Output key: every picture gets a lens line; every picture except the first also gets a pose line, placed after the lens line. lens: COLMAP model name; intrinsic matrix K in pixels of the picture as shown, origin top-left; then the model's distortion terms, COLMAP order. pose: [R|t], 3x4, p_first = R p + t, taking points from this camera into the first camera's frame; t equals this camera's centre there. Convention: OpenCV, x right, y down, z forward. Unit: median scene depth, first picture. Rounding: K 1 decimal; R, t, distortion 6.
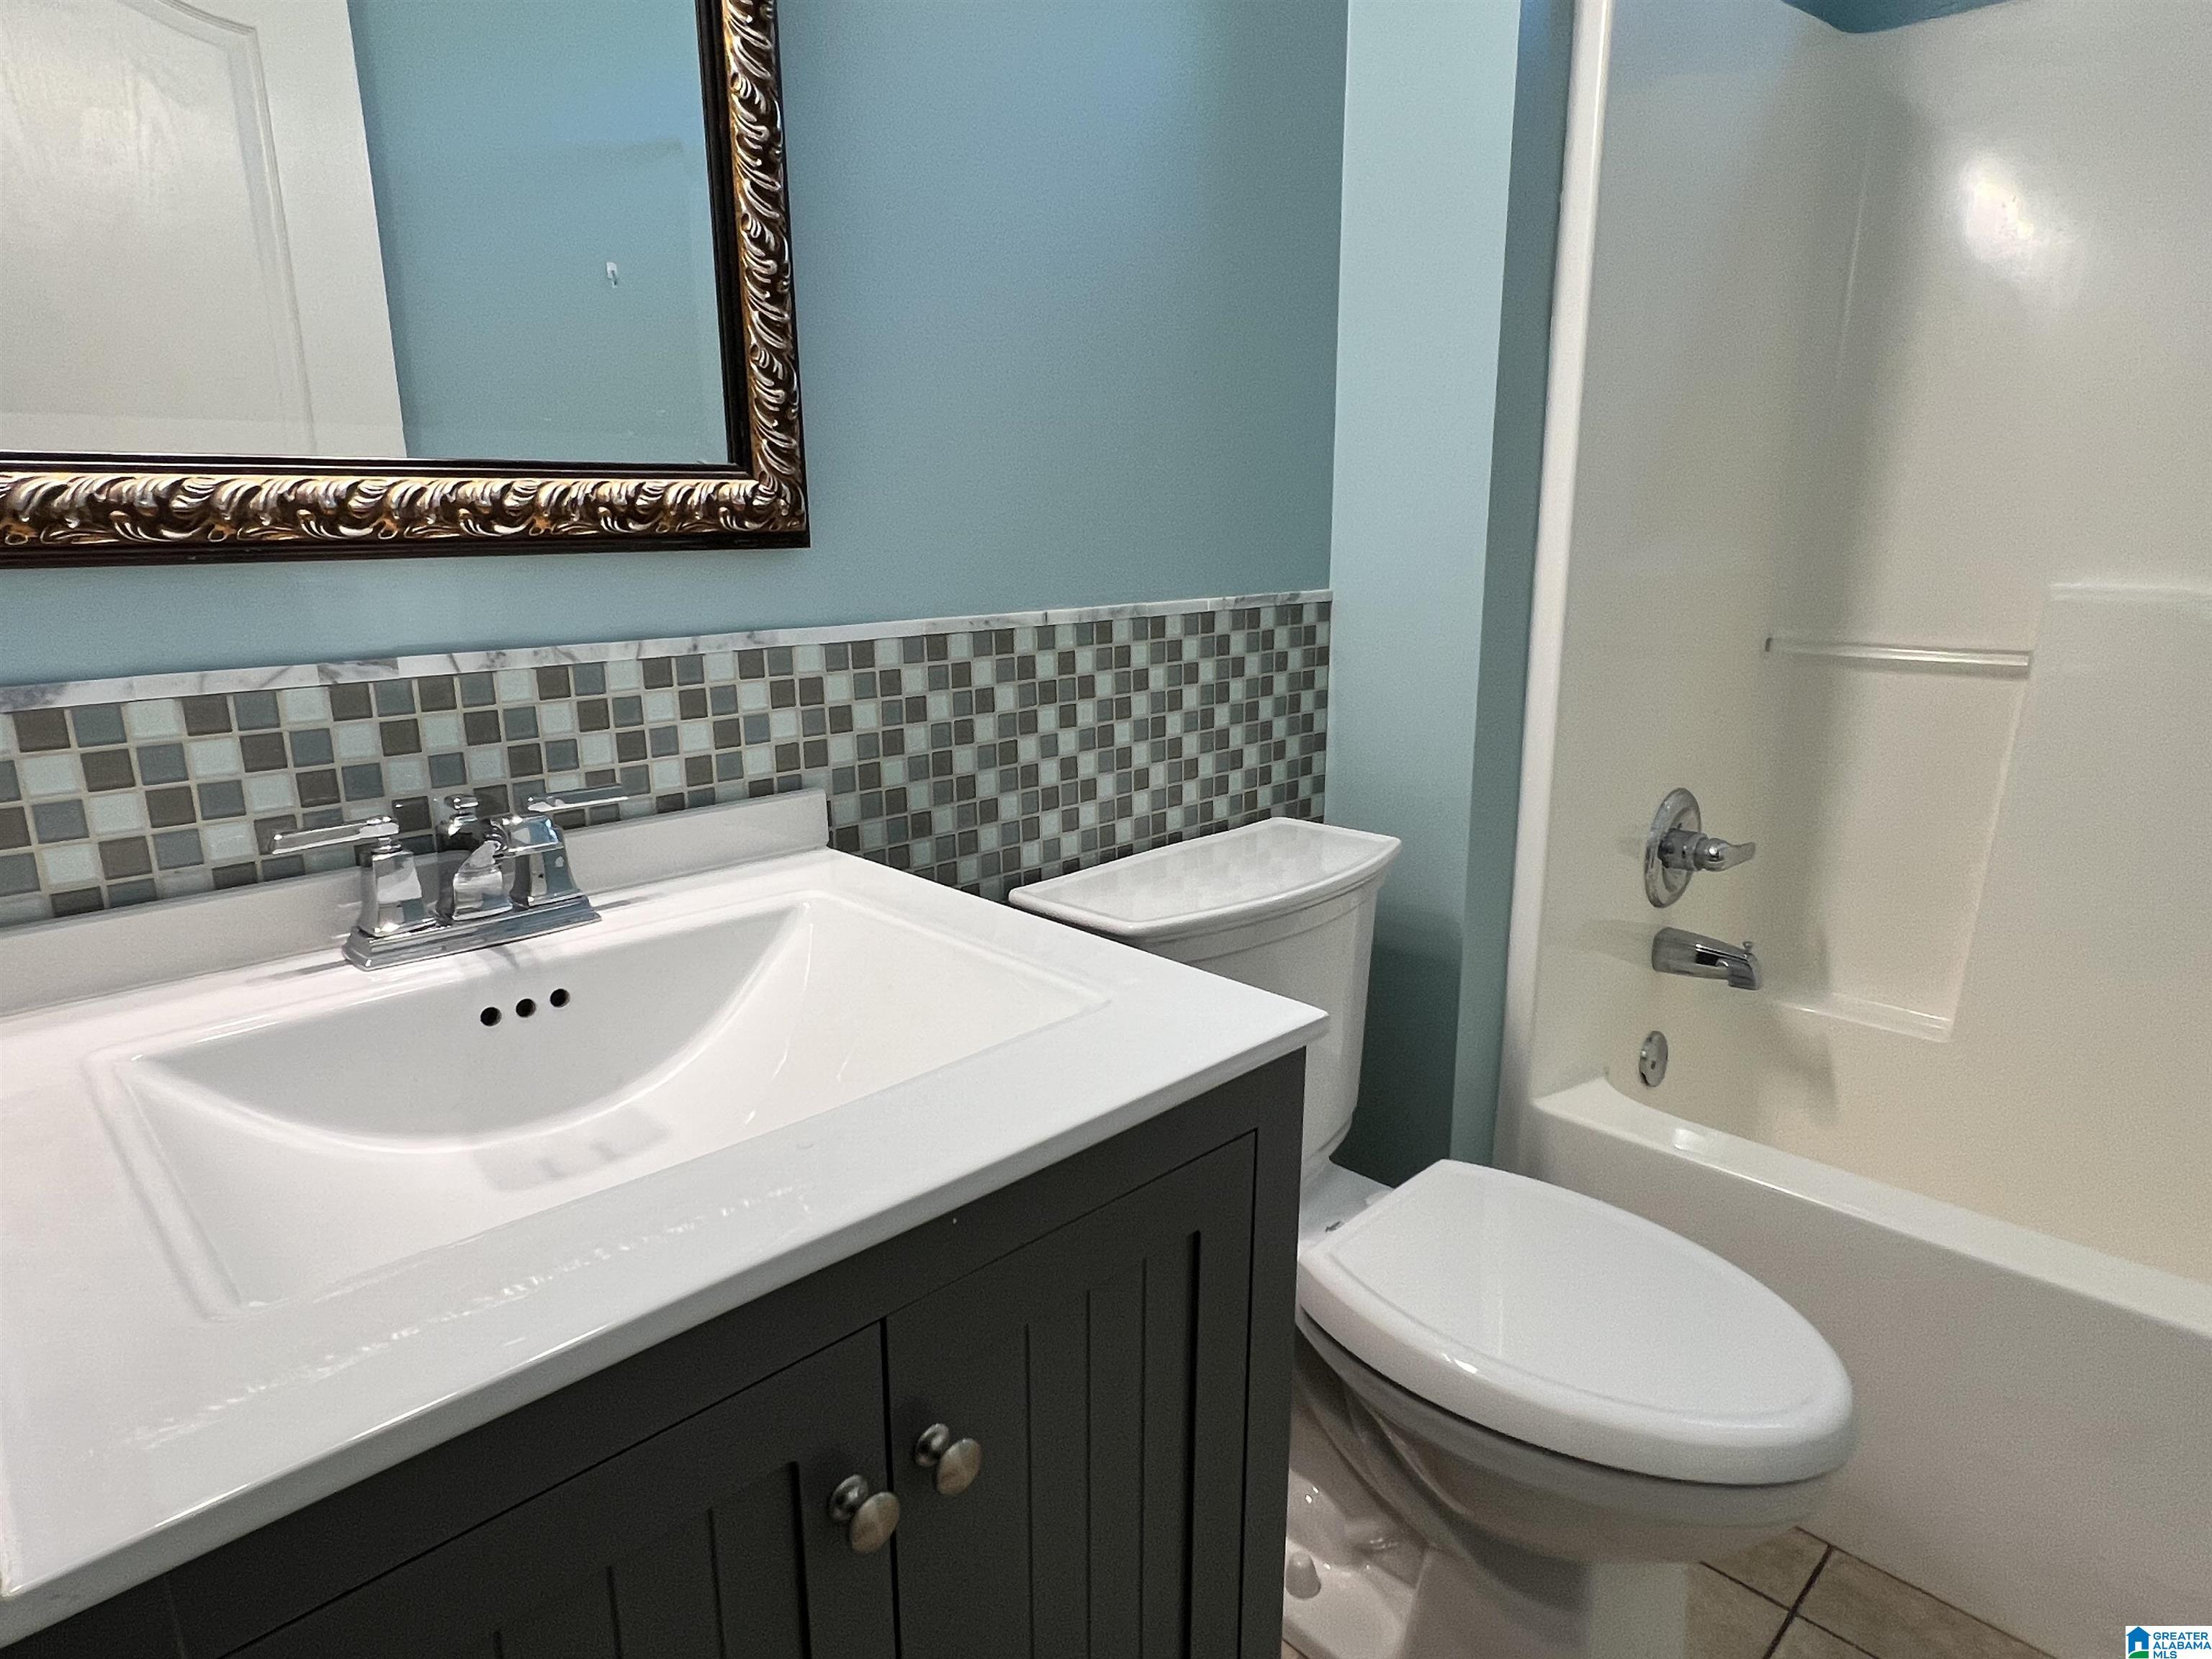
lens RADIAL K [[1280.9, 0, 1089.9], [0, 1280.9, 837.2], [0, 0, 1]] dist [0.001189, -0.001347]
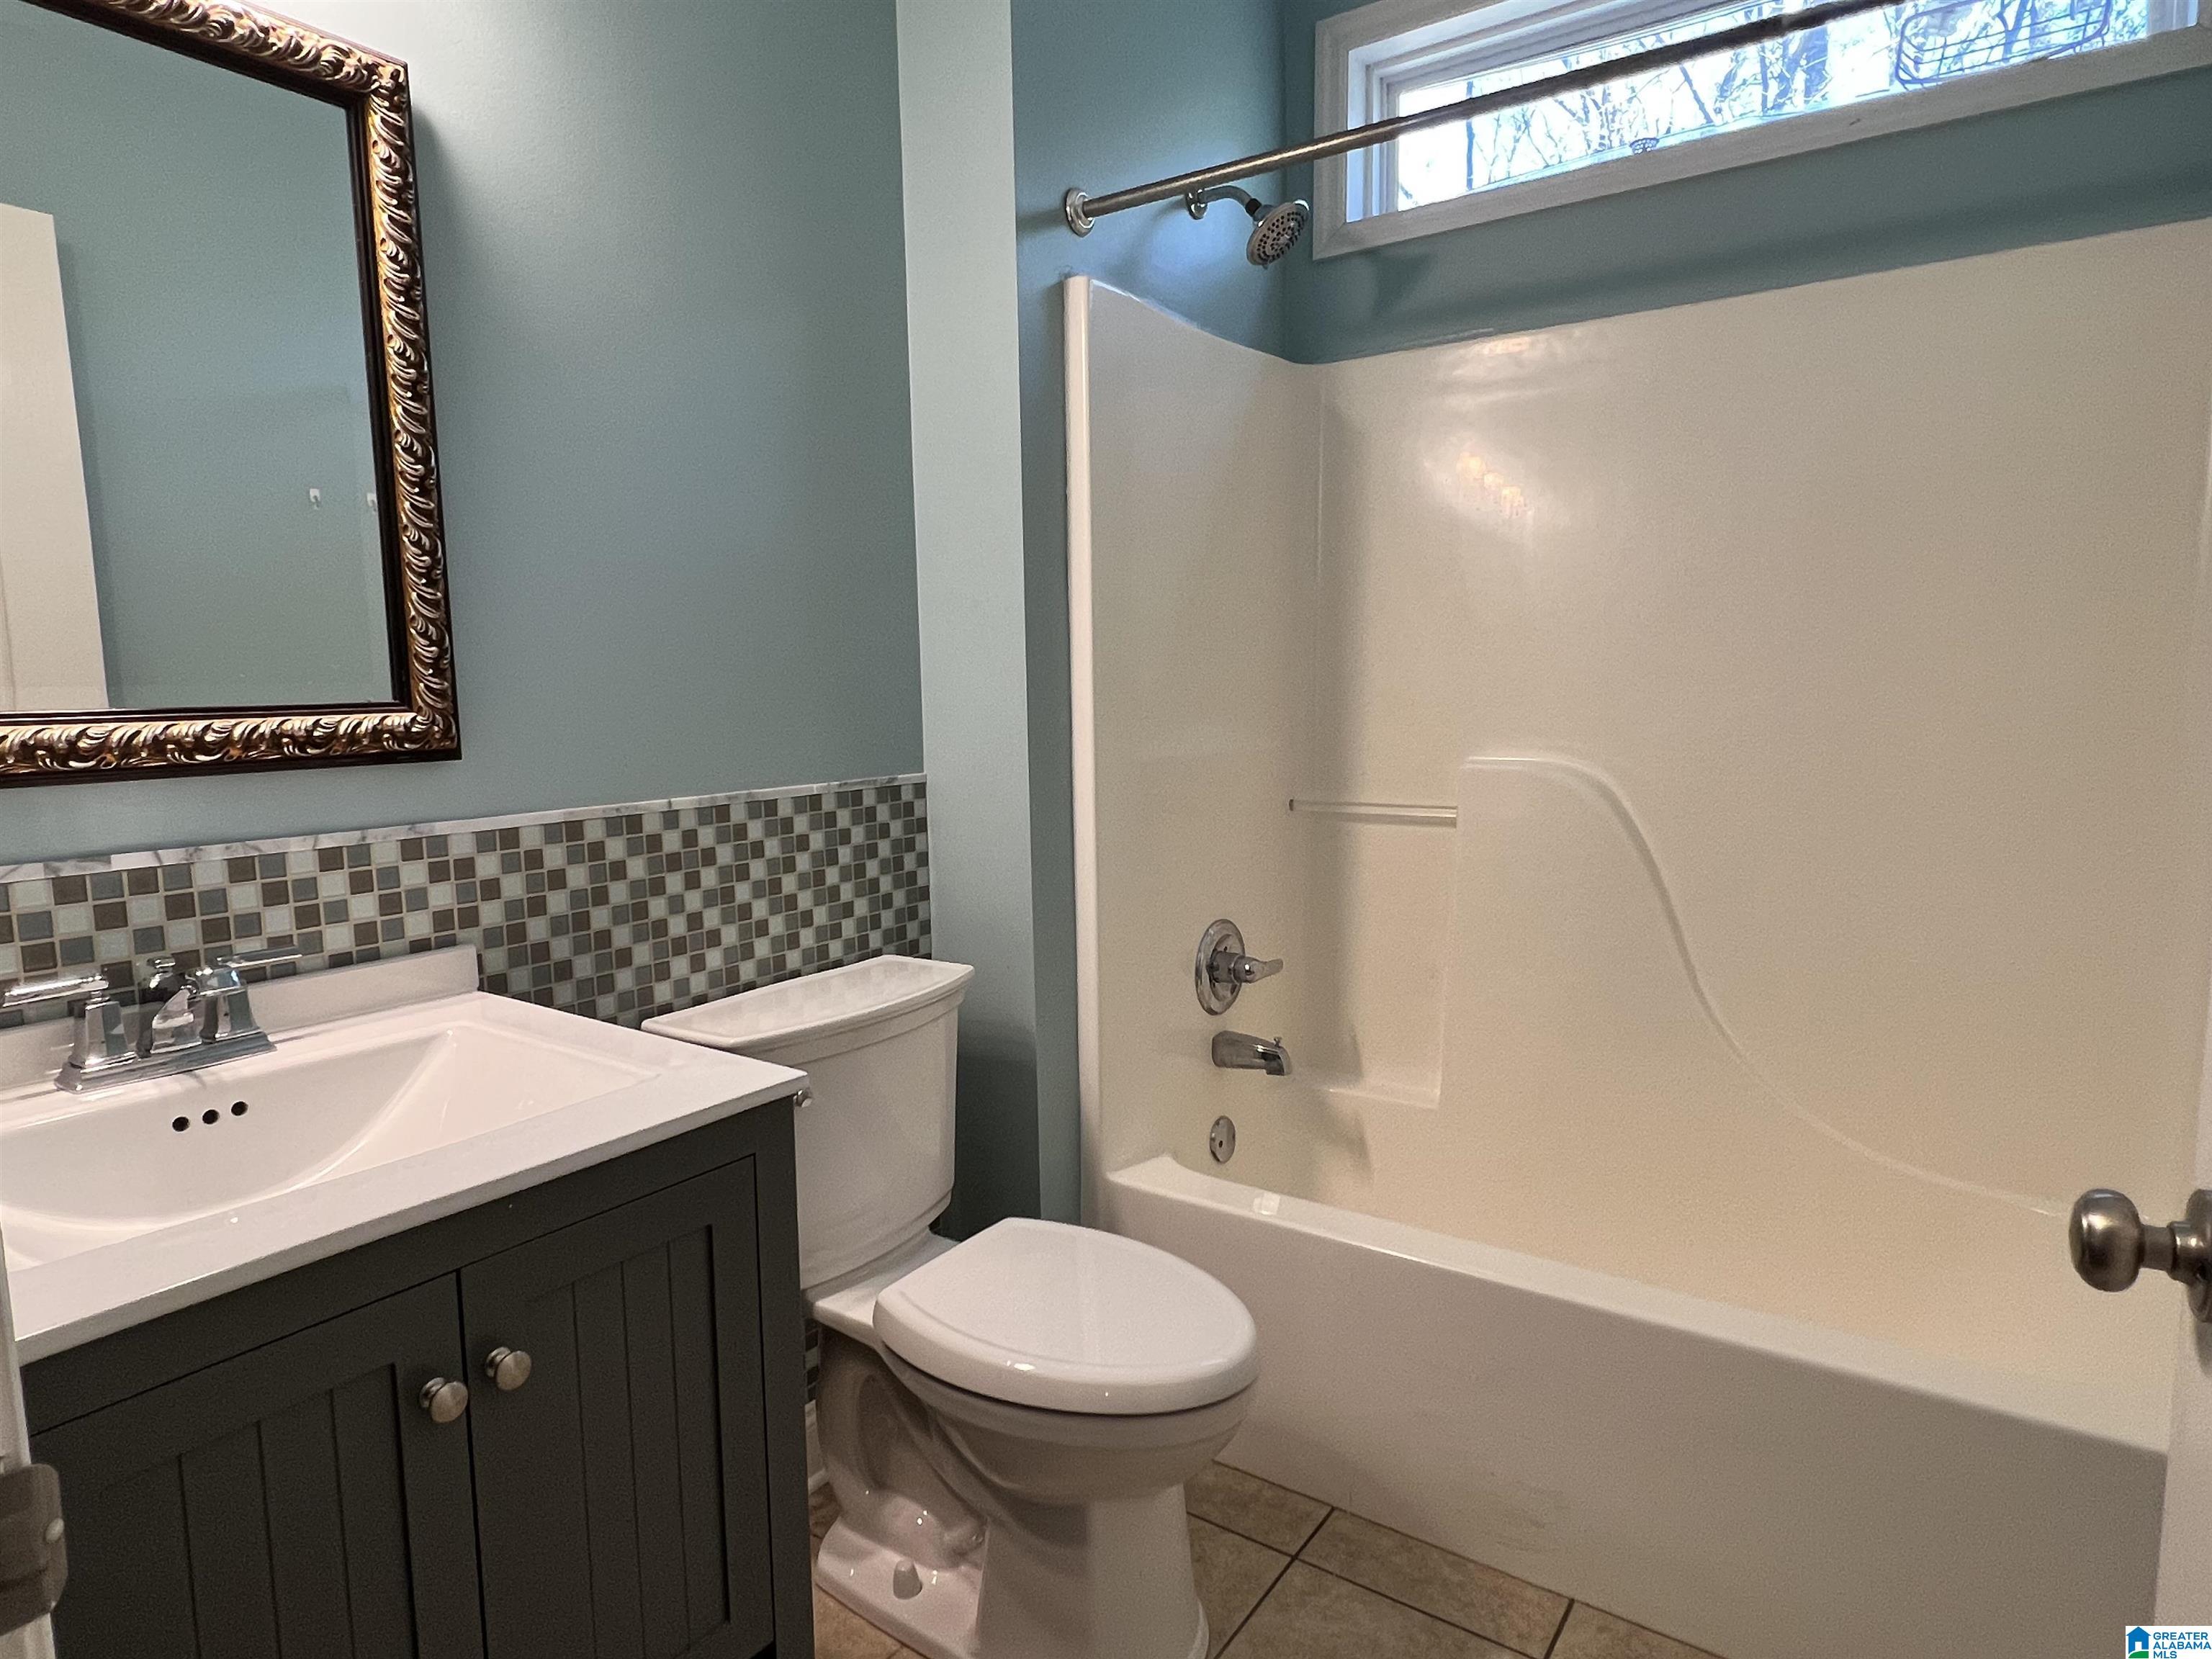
lens RADIAL K [[1280.9, 0, 1091.7], [0, 1280.9, 832.0], [0, 0, 1]] dist [0.001189, -0.001347]
pose [[0.982433, -0.029108, 0.184330, 0.132763], [0.052120, 0.991252, -0.121256, 0.030855], [-0.179188, 0.128733, 0.975356, -0.298885]]
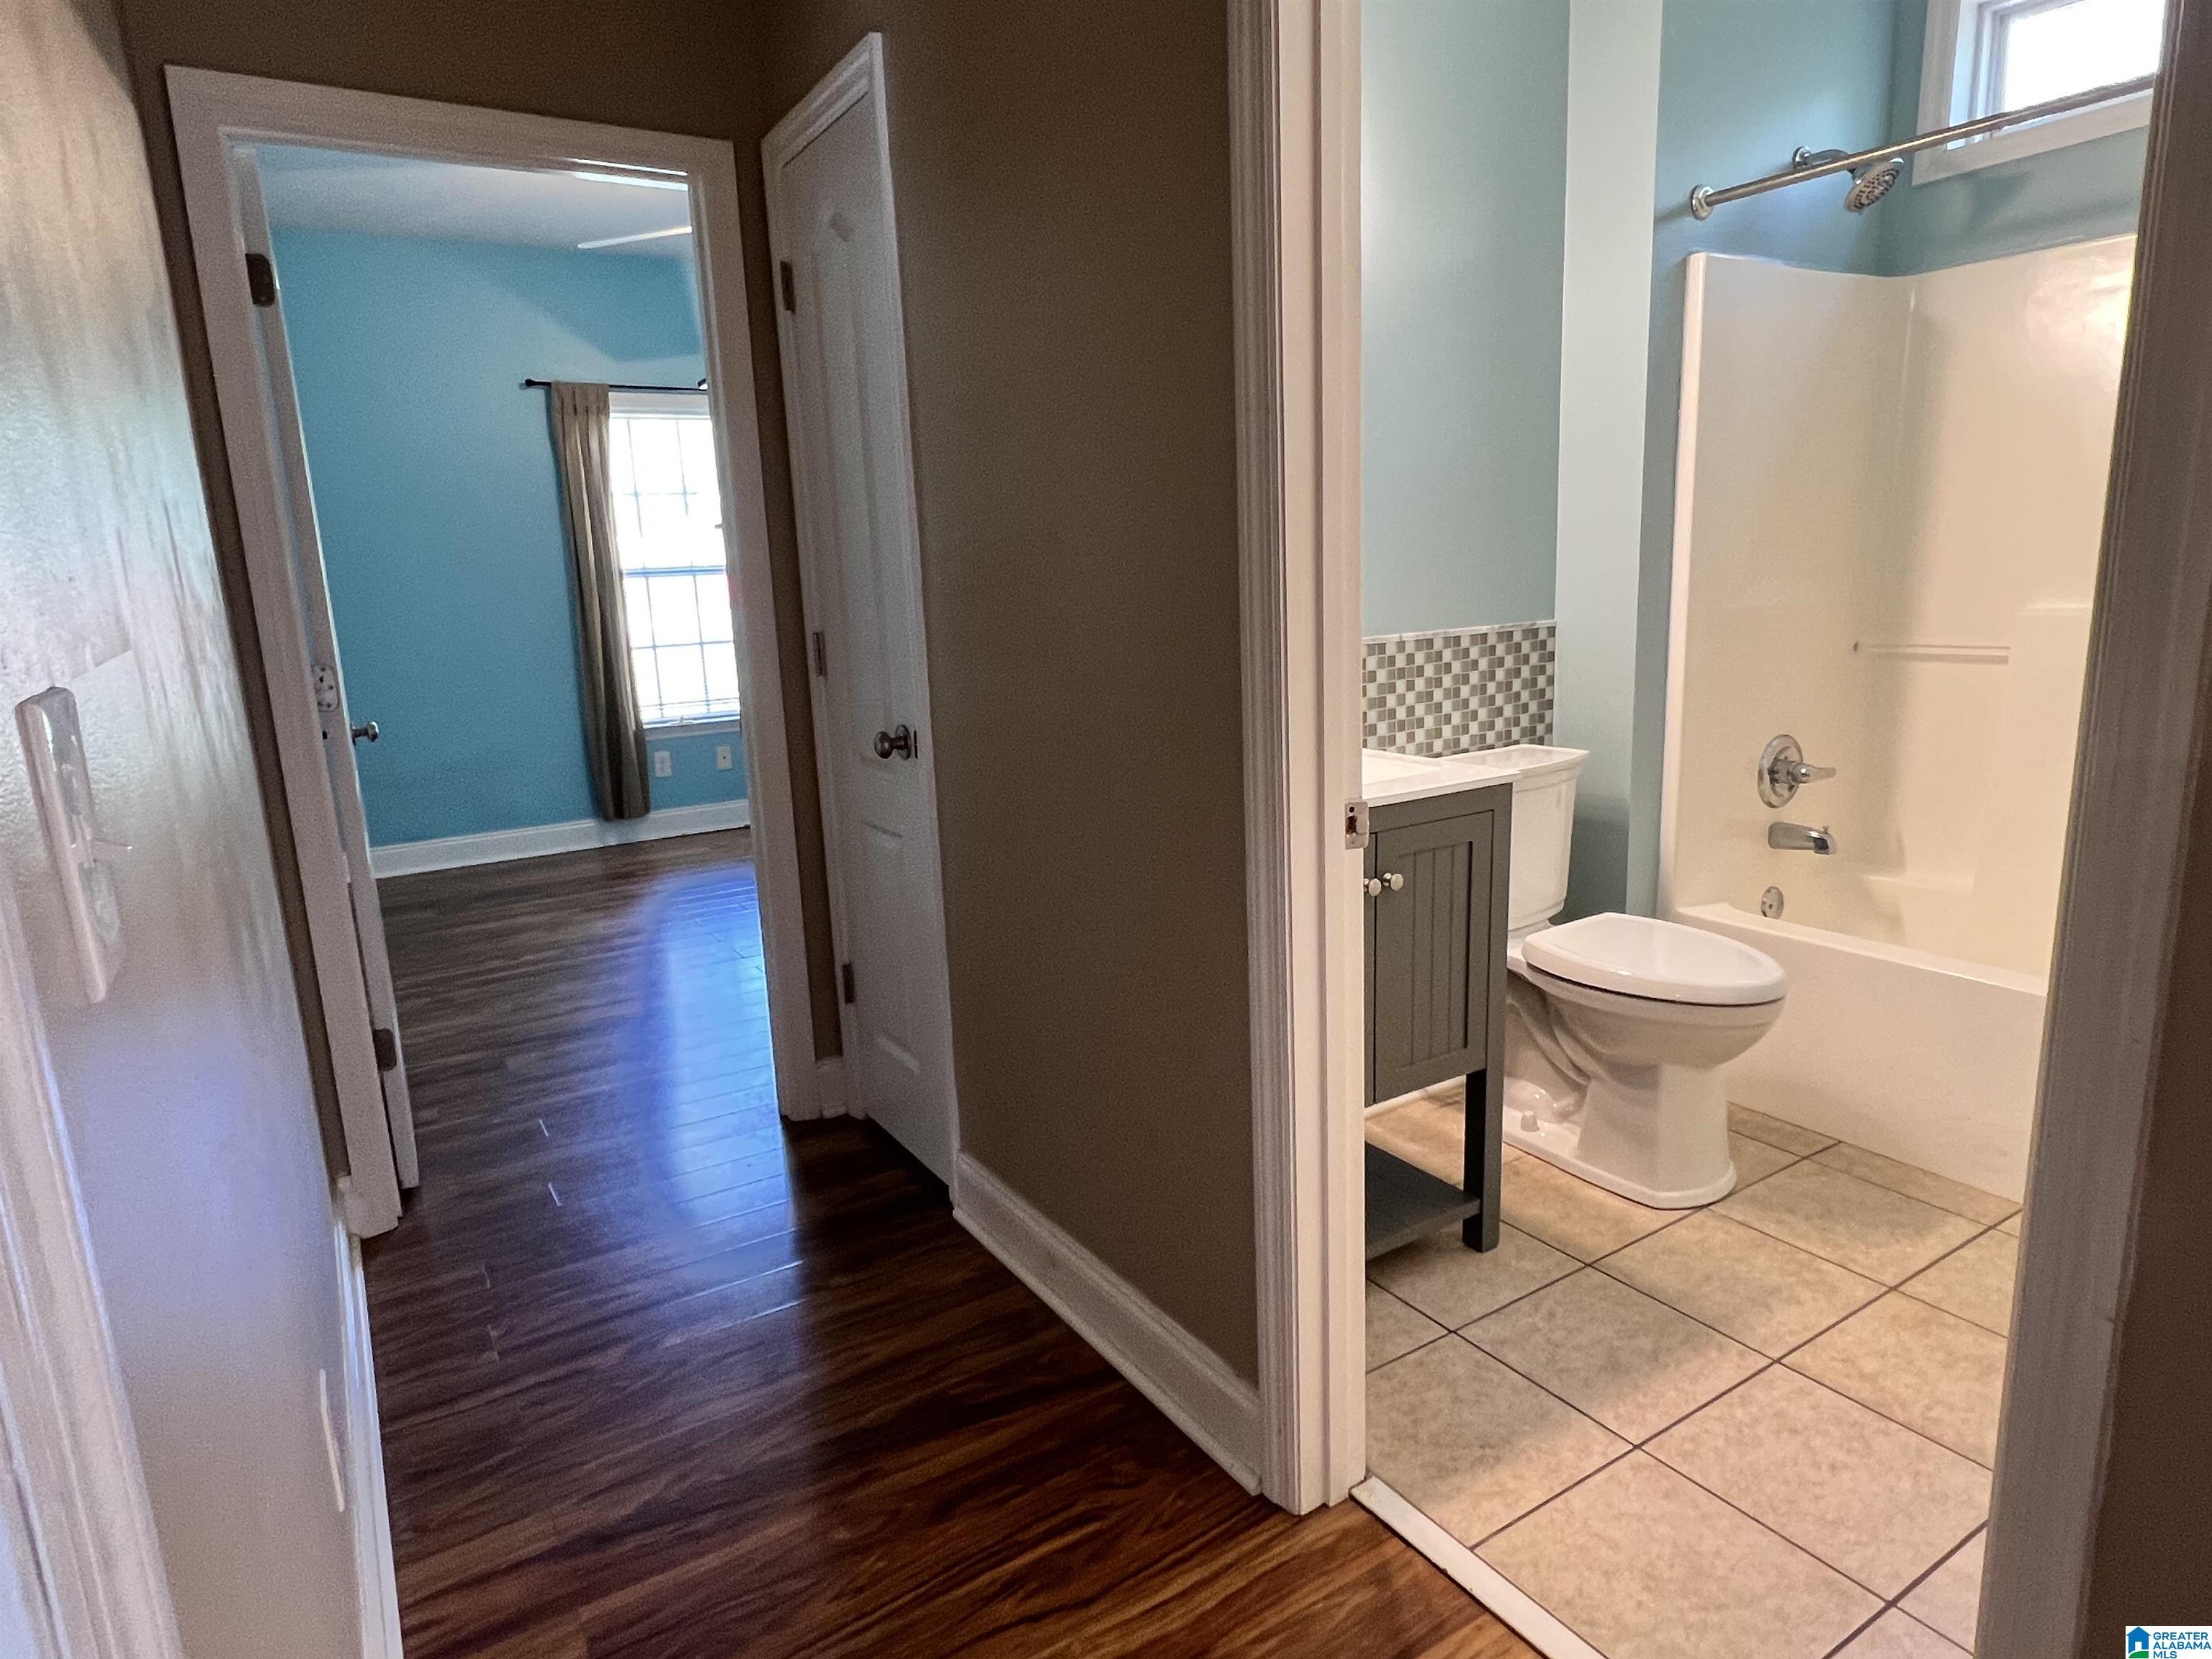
lens RADIAL K [[1280.9, 0, 1084.7], [0, 1280.9, 828.9], [0, 0, 1]] dist [0.001189, -0.001347]
pose [[0.975257, 0.011887, -0.220755, -0.067311], [-0.018999, 0.999366, -0.030120, 0.196106], [0.220257, 0.033569, 0.974864, -1.045482]]
